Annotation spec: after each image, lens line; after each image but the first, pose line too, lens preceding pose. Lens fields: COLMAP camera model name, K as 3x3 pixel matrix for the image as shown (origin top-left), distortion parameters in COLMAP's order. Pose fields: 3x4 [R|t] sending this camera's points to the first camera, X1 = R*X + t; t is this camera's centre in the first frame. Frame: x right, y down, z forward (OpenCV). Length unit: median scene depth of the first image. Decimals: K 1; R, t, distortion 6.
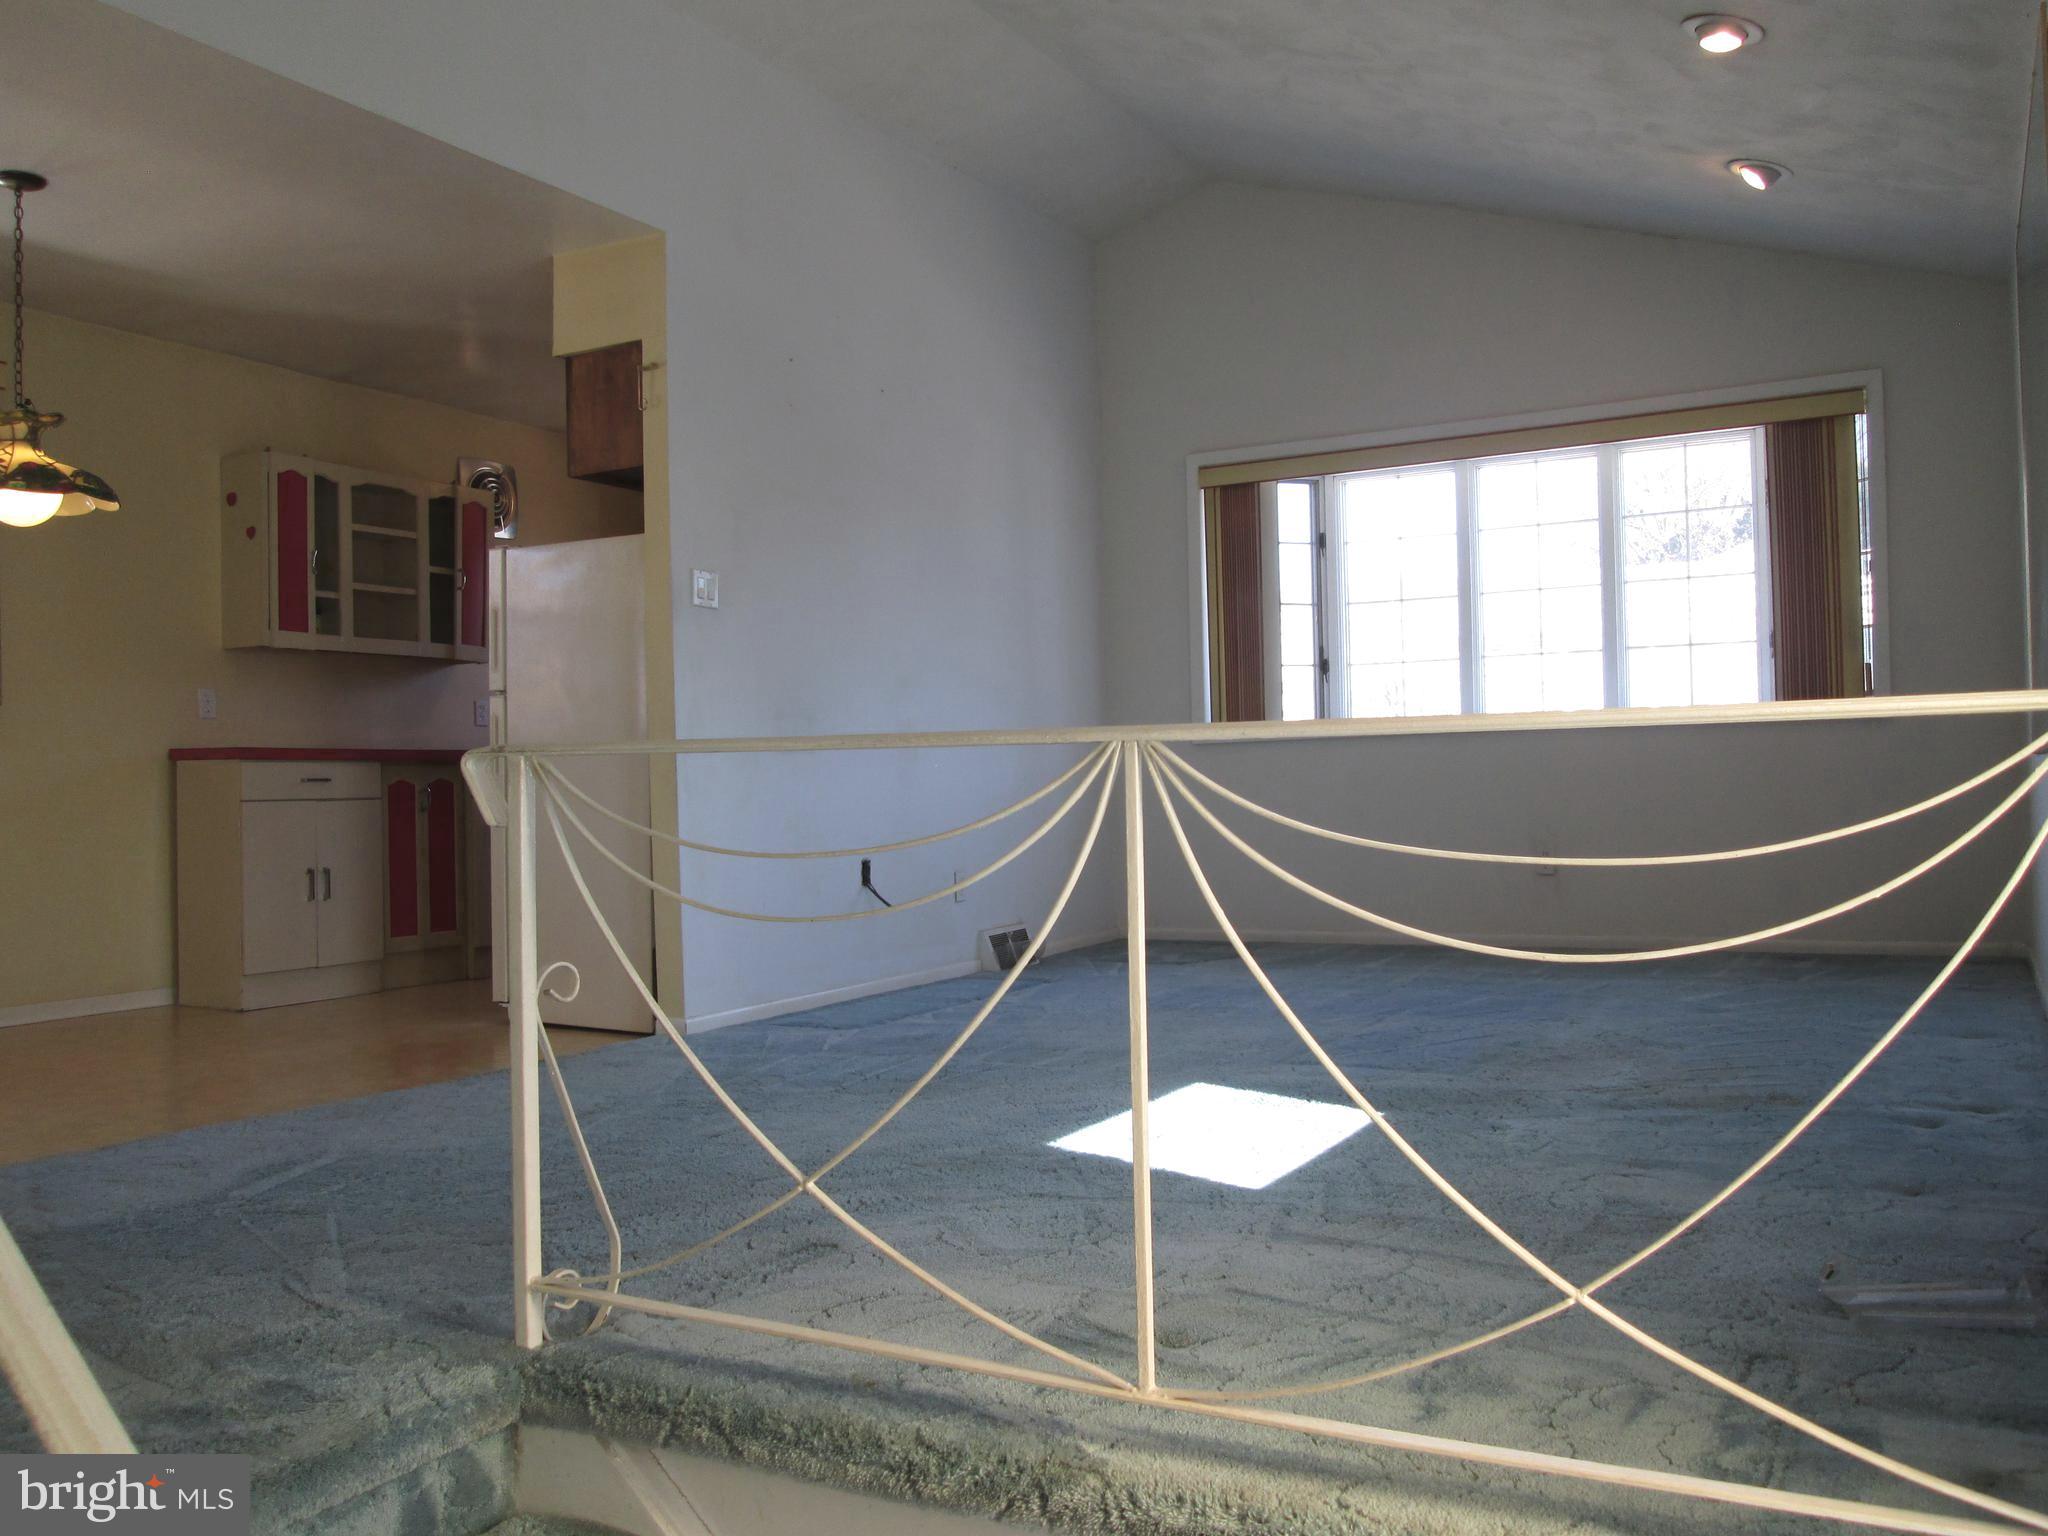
lens RADIAL K [[1697.3, 0, 1044.7], [0, 1697.3, 775.2], [0, 0, 1]] dist [-0.078074, 0.047641]
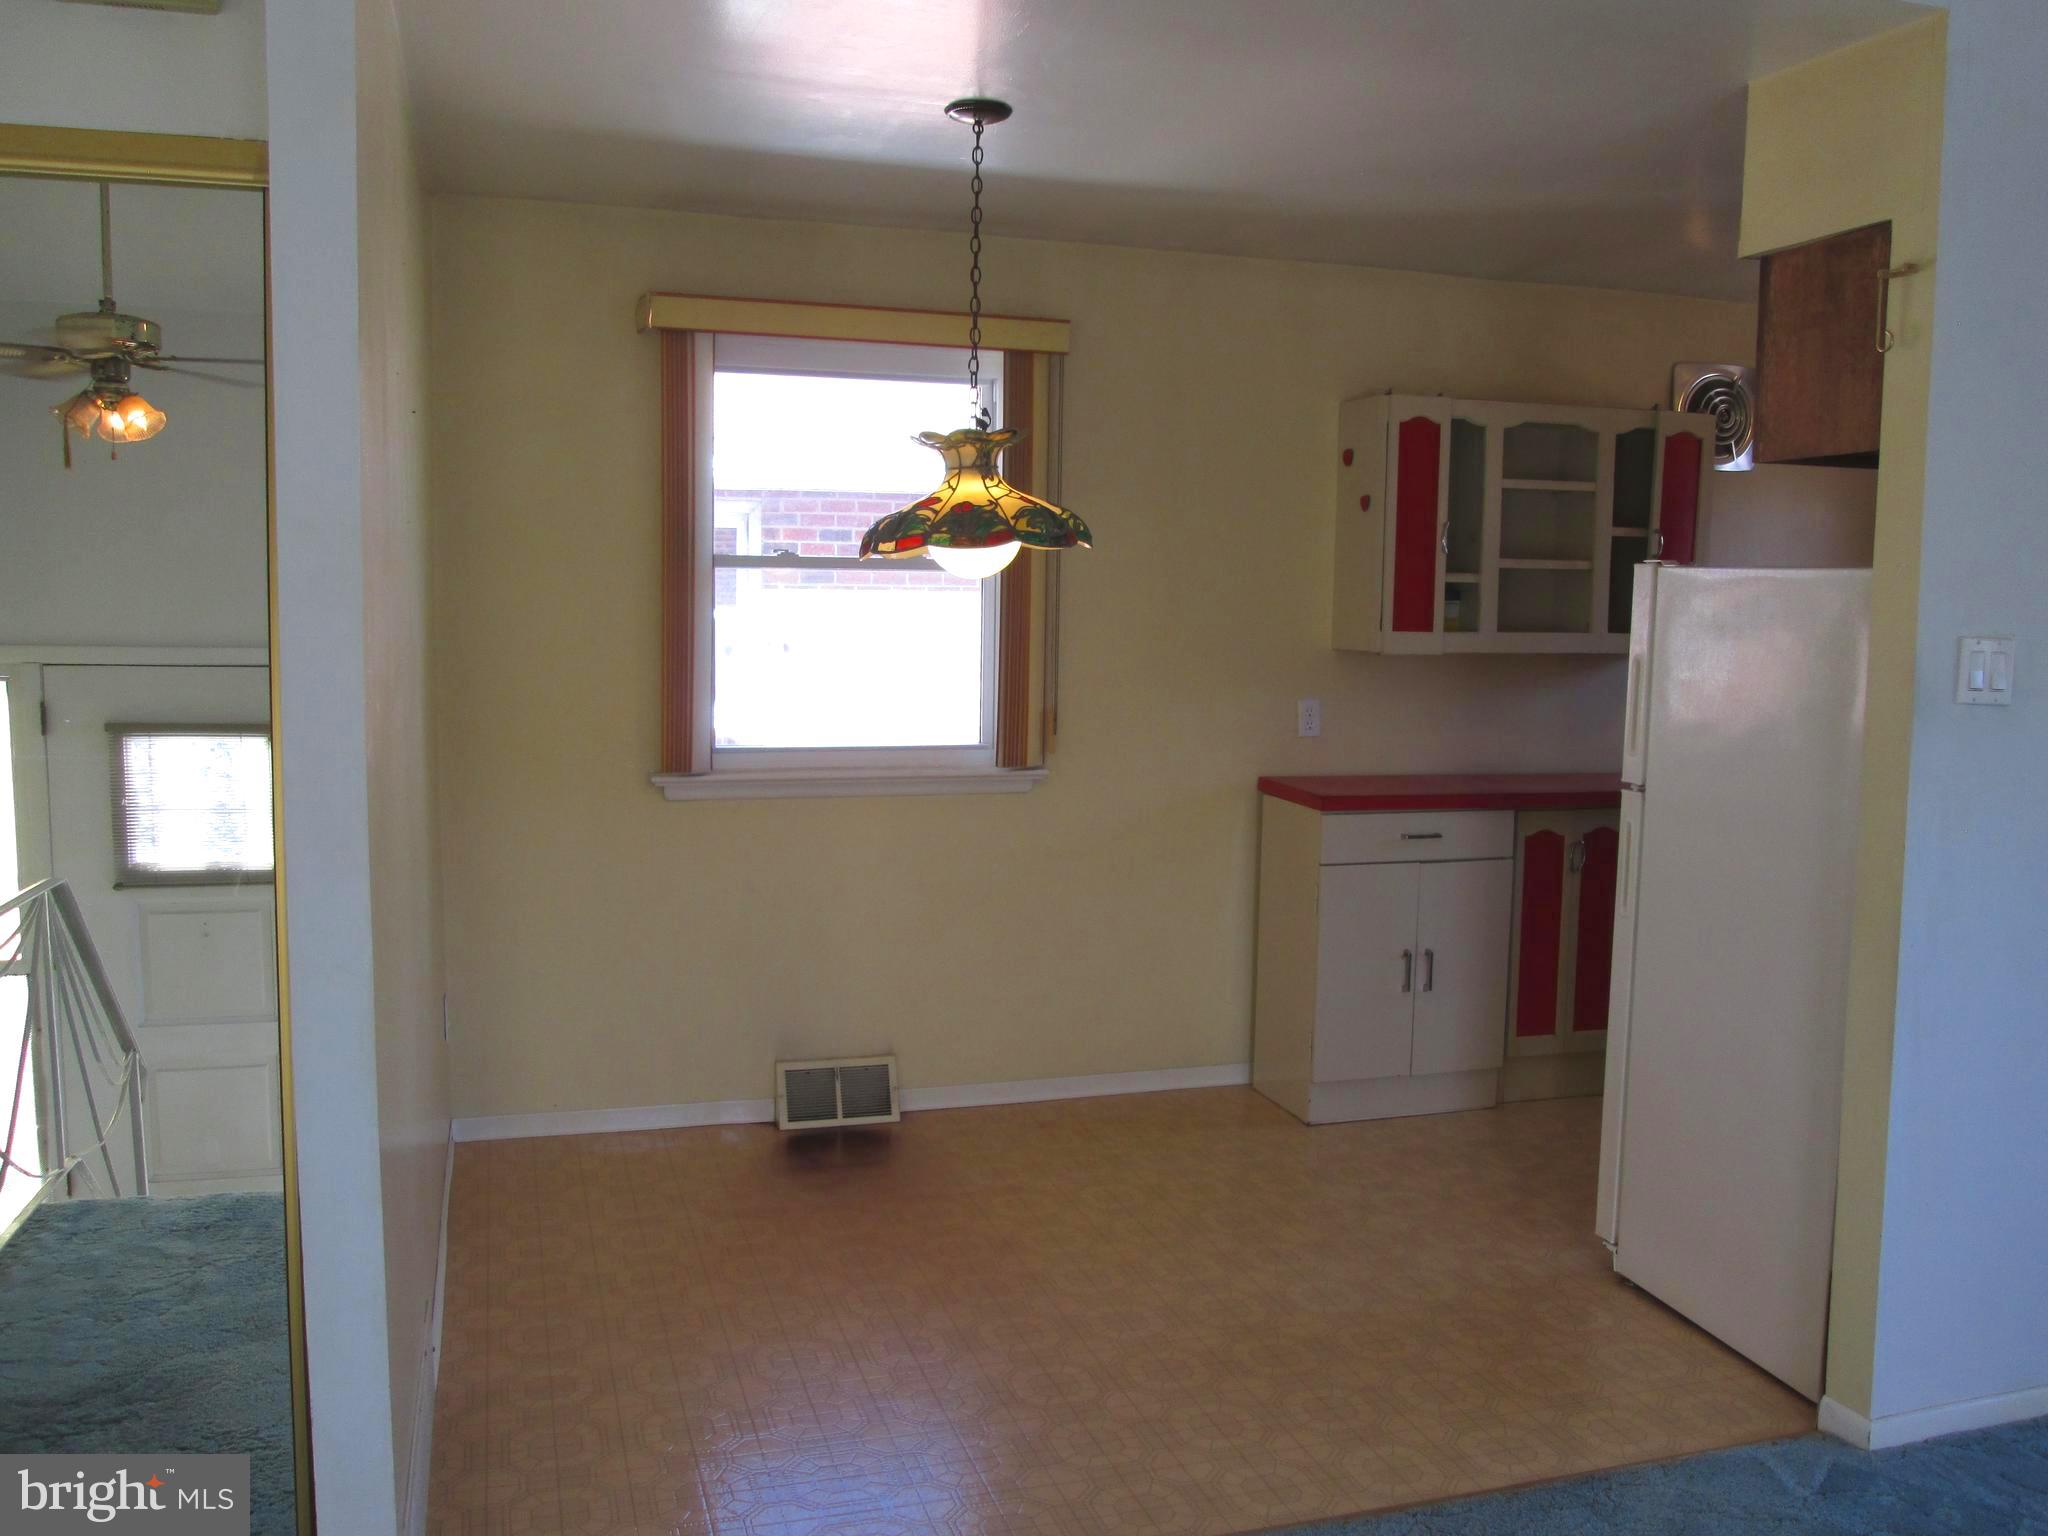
lens RADIAL K [[1697.3, 0, 1015.0], [0, 1697.3, 765.2], [0, 0, 1]] dist [-0.078074, 0.047641]
pose [[0.715926, 0.100637, -0.690885, -0.041391], [-0.027526, 0.992856, 0.116099, -0.109223], [0.697633, -0.064101, 0.713582, 0.320071]]
